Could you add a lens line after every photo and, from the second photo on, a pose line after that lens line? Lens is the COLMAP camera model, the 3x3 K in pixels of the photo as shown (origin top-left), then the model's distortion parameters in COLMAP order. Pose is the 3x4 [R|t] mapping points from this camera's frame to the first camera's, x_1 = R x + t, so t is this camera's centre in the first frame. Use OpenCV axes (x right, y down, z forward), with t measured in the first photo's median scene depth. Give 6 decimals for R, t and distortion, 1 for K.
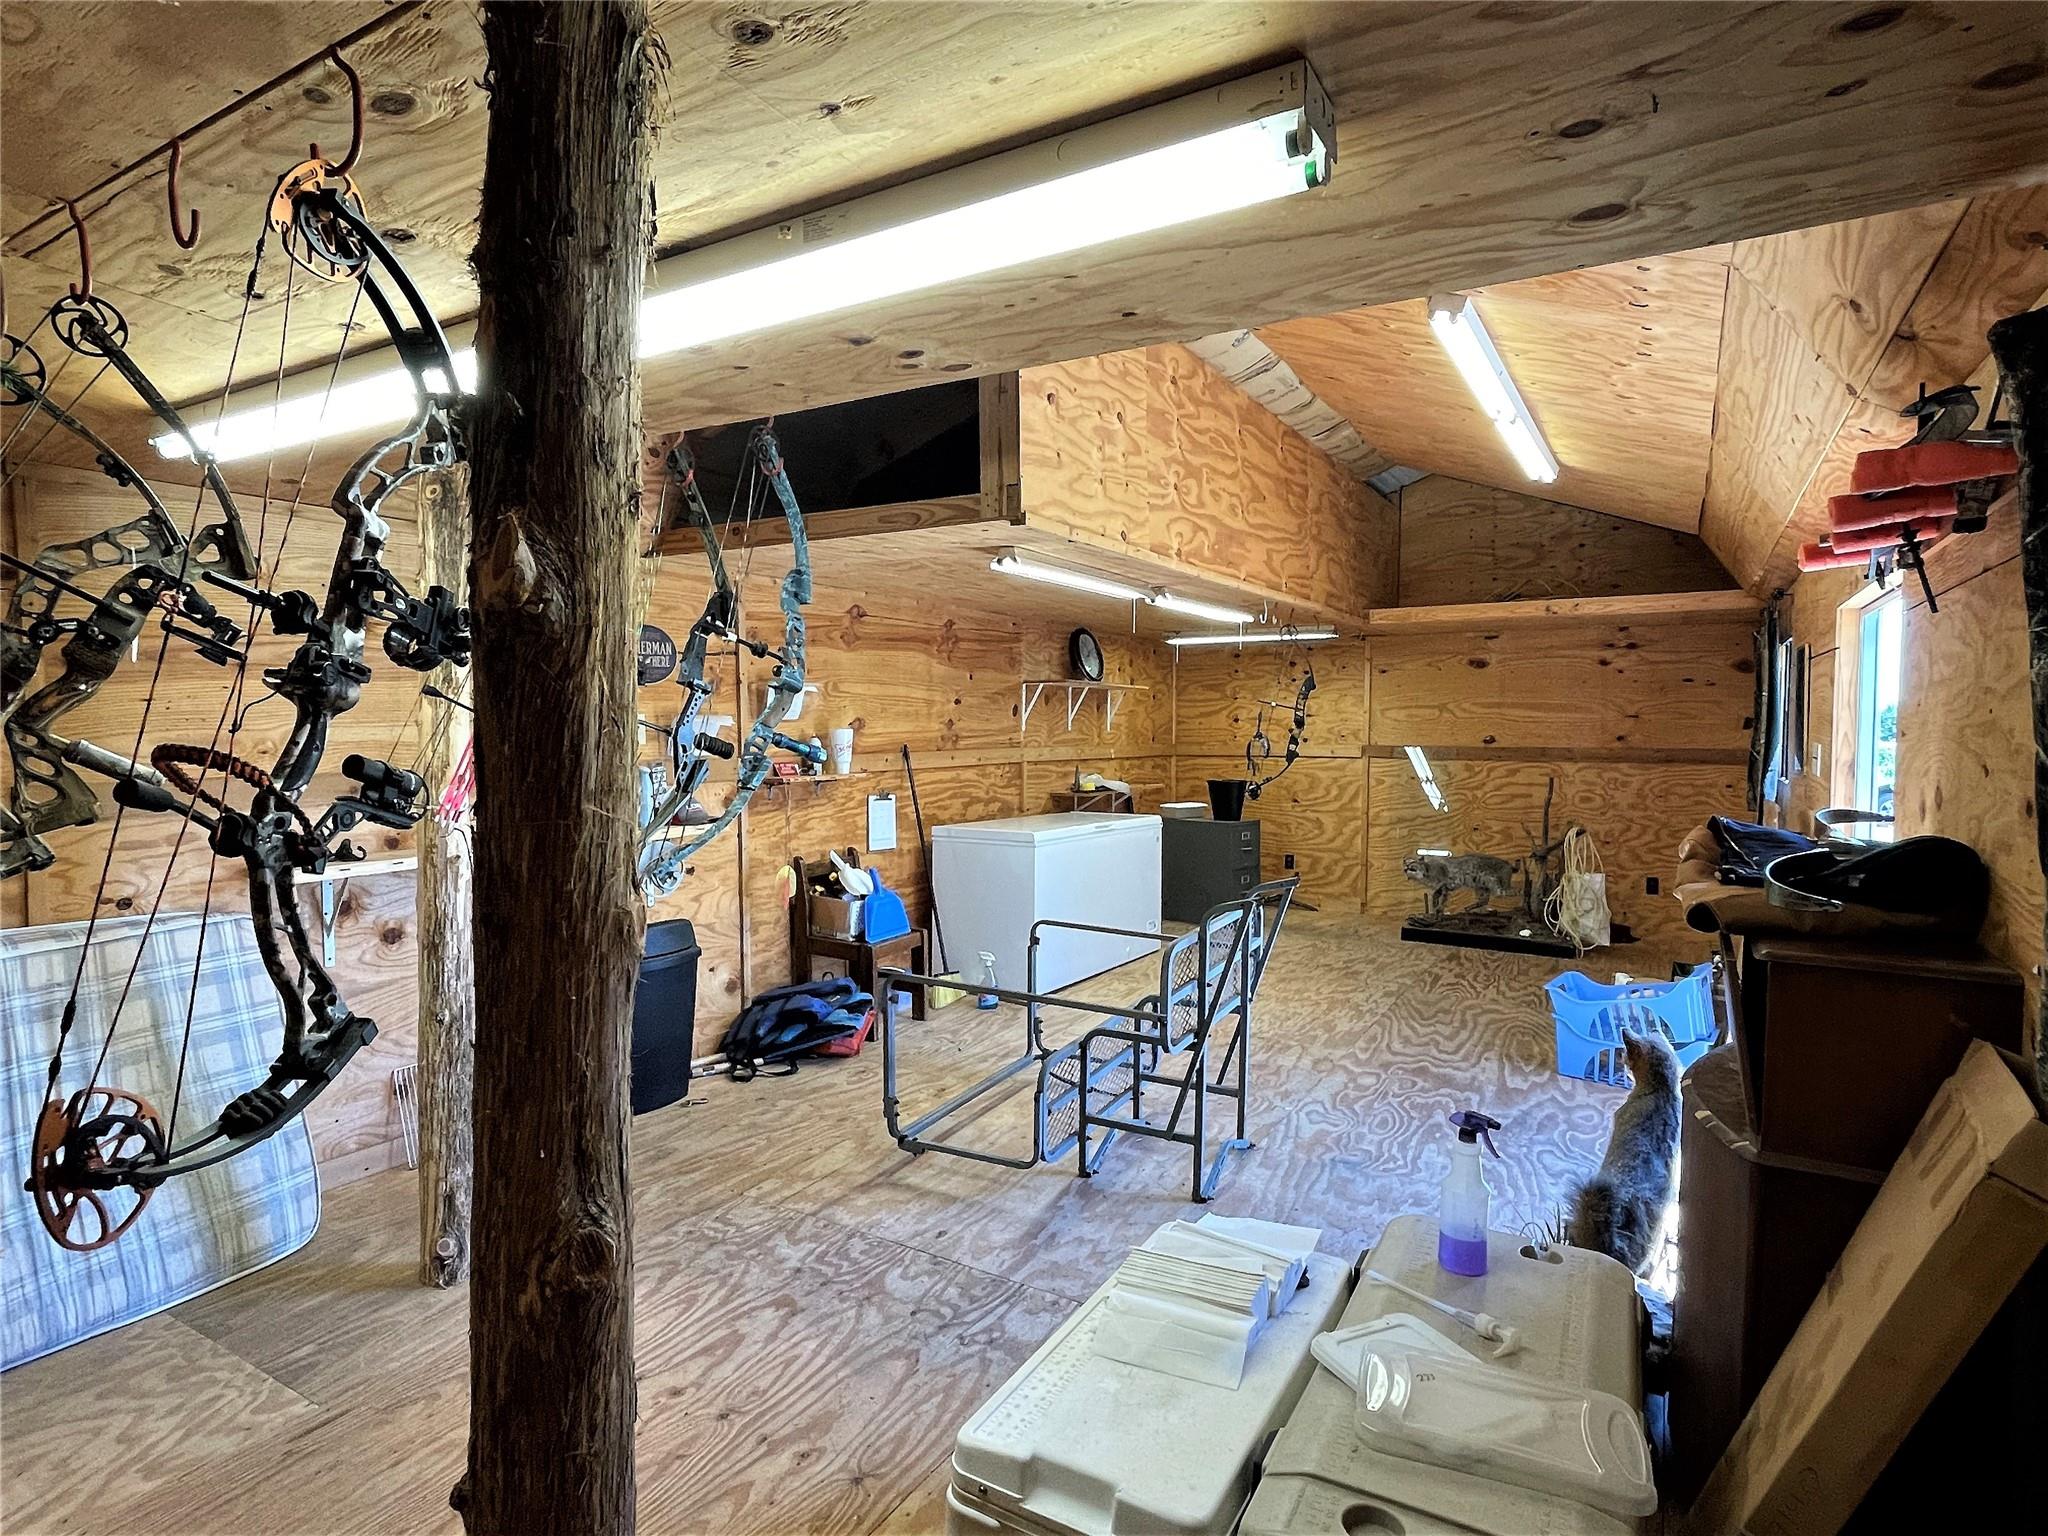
lens RADIAL K [[1100.4, 0, 1017.1], [0, 1100.4, 761.9], [0, 0, 1]] dist [-0.000847, -0.000021]
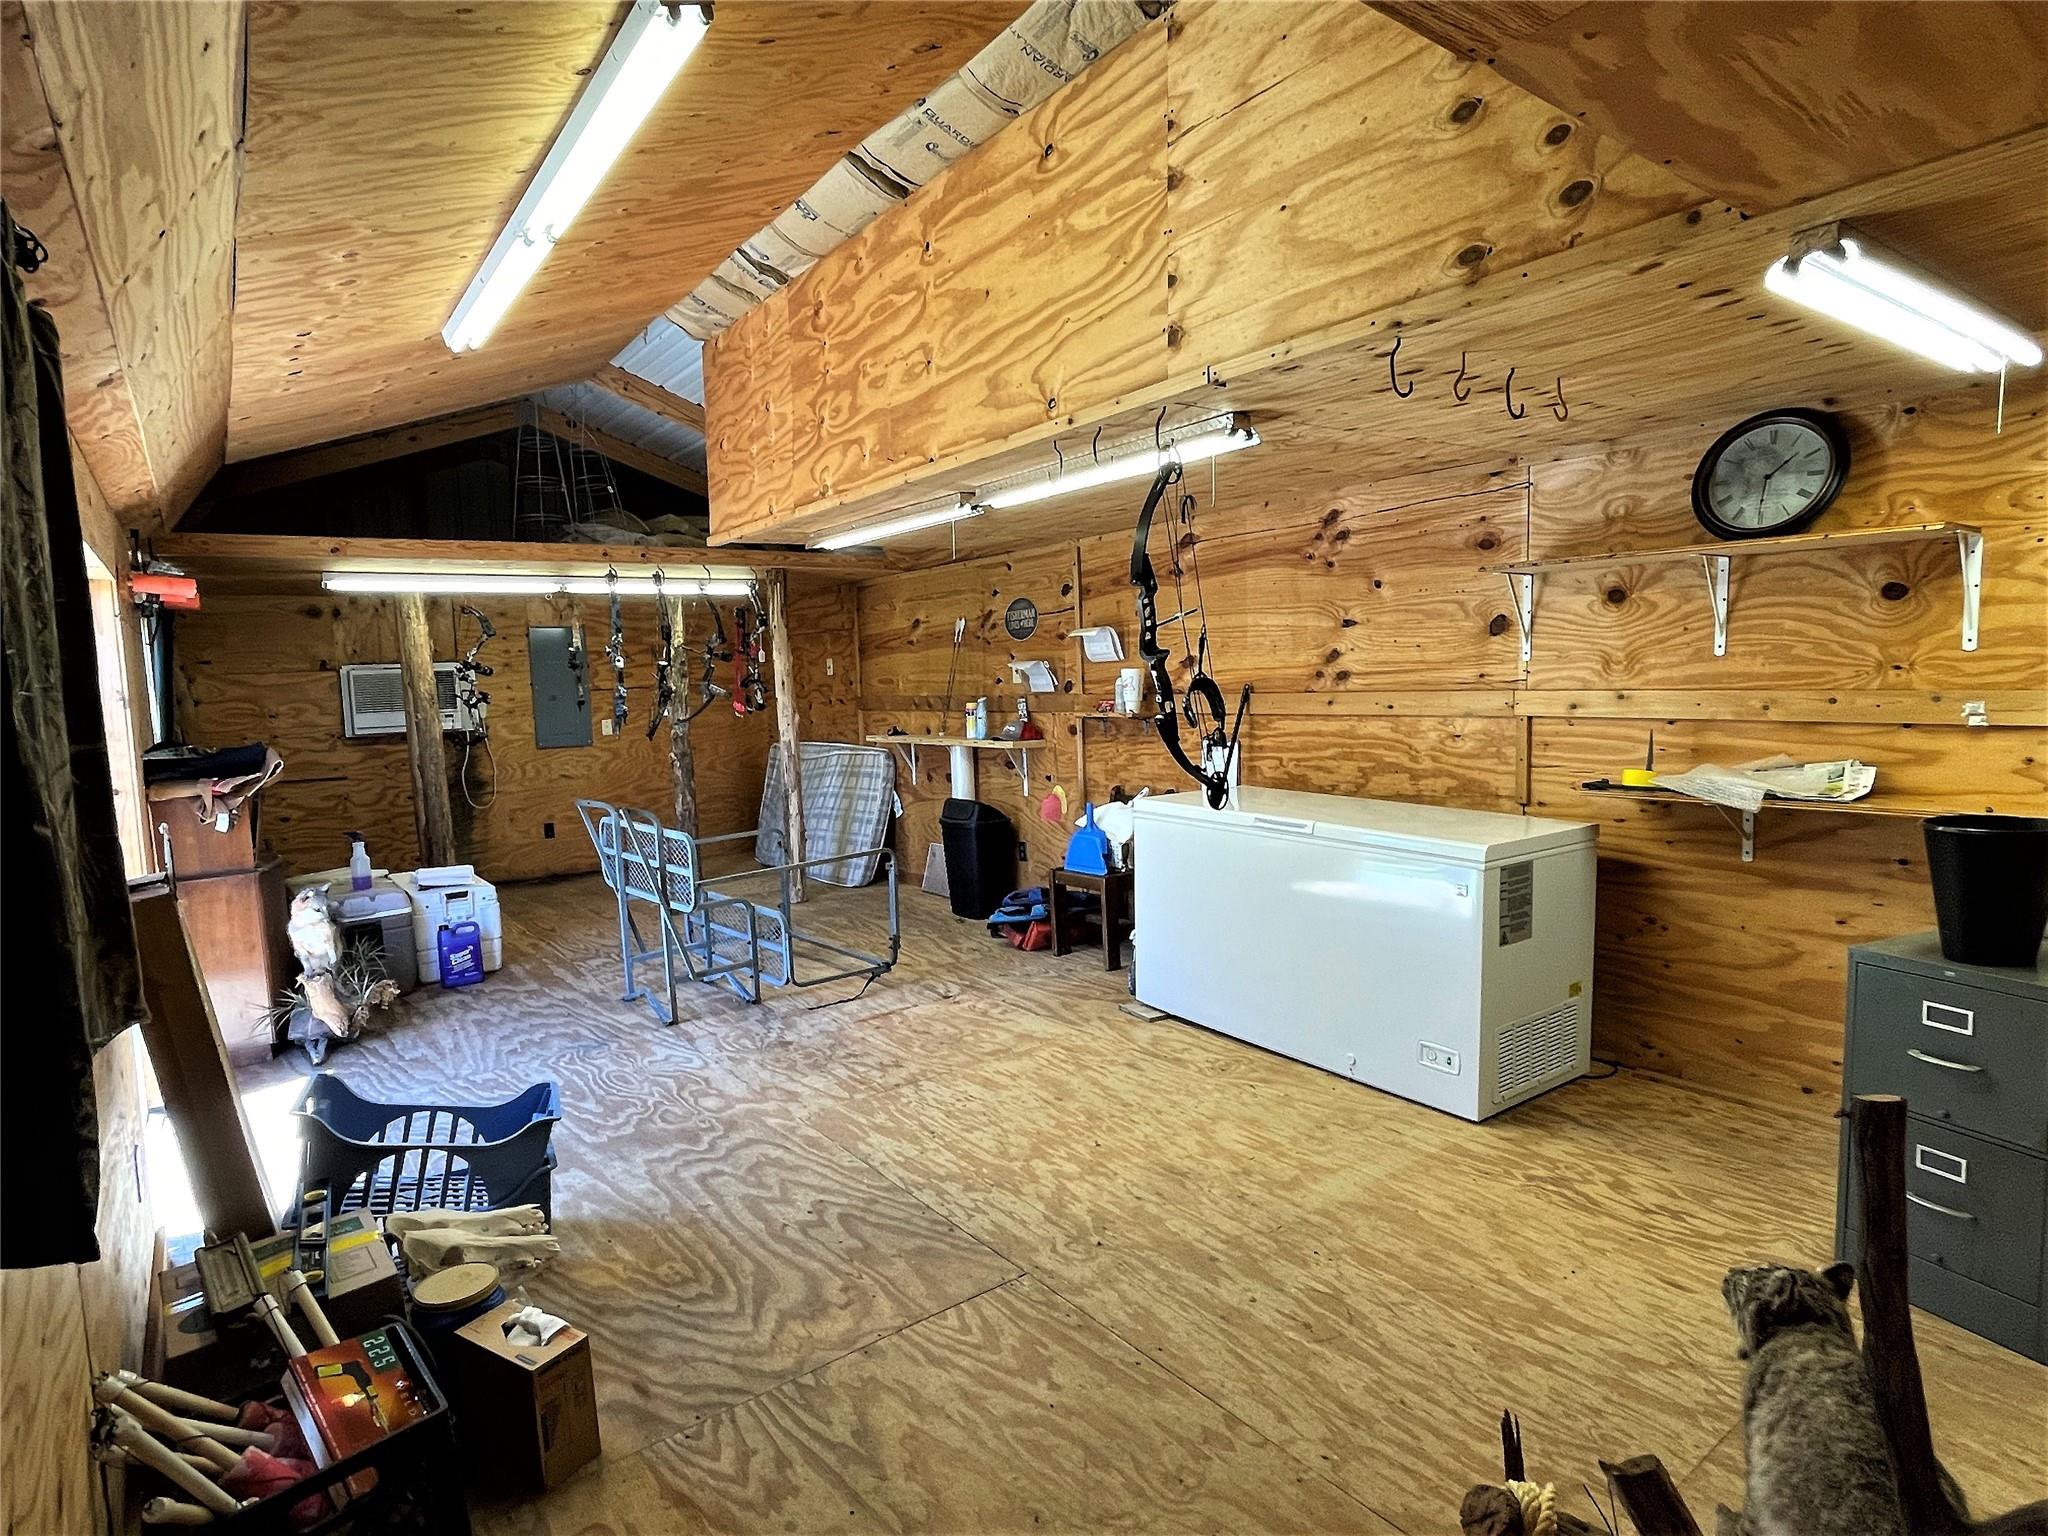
lens RADIAL K [[1100.4, 0, 1015.6], [0, 1100.4, 774.1], [0, 0, 1]] dist [-0.000847, -0.000021]
pose [[-0.386520, 0.098246, -0.917033, 0.921712], [0.002882, 0.994434, 0.105324, -0.045408], [0.922277, 0.038067, -0.384651, 1.445528]]
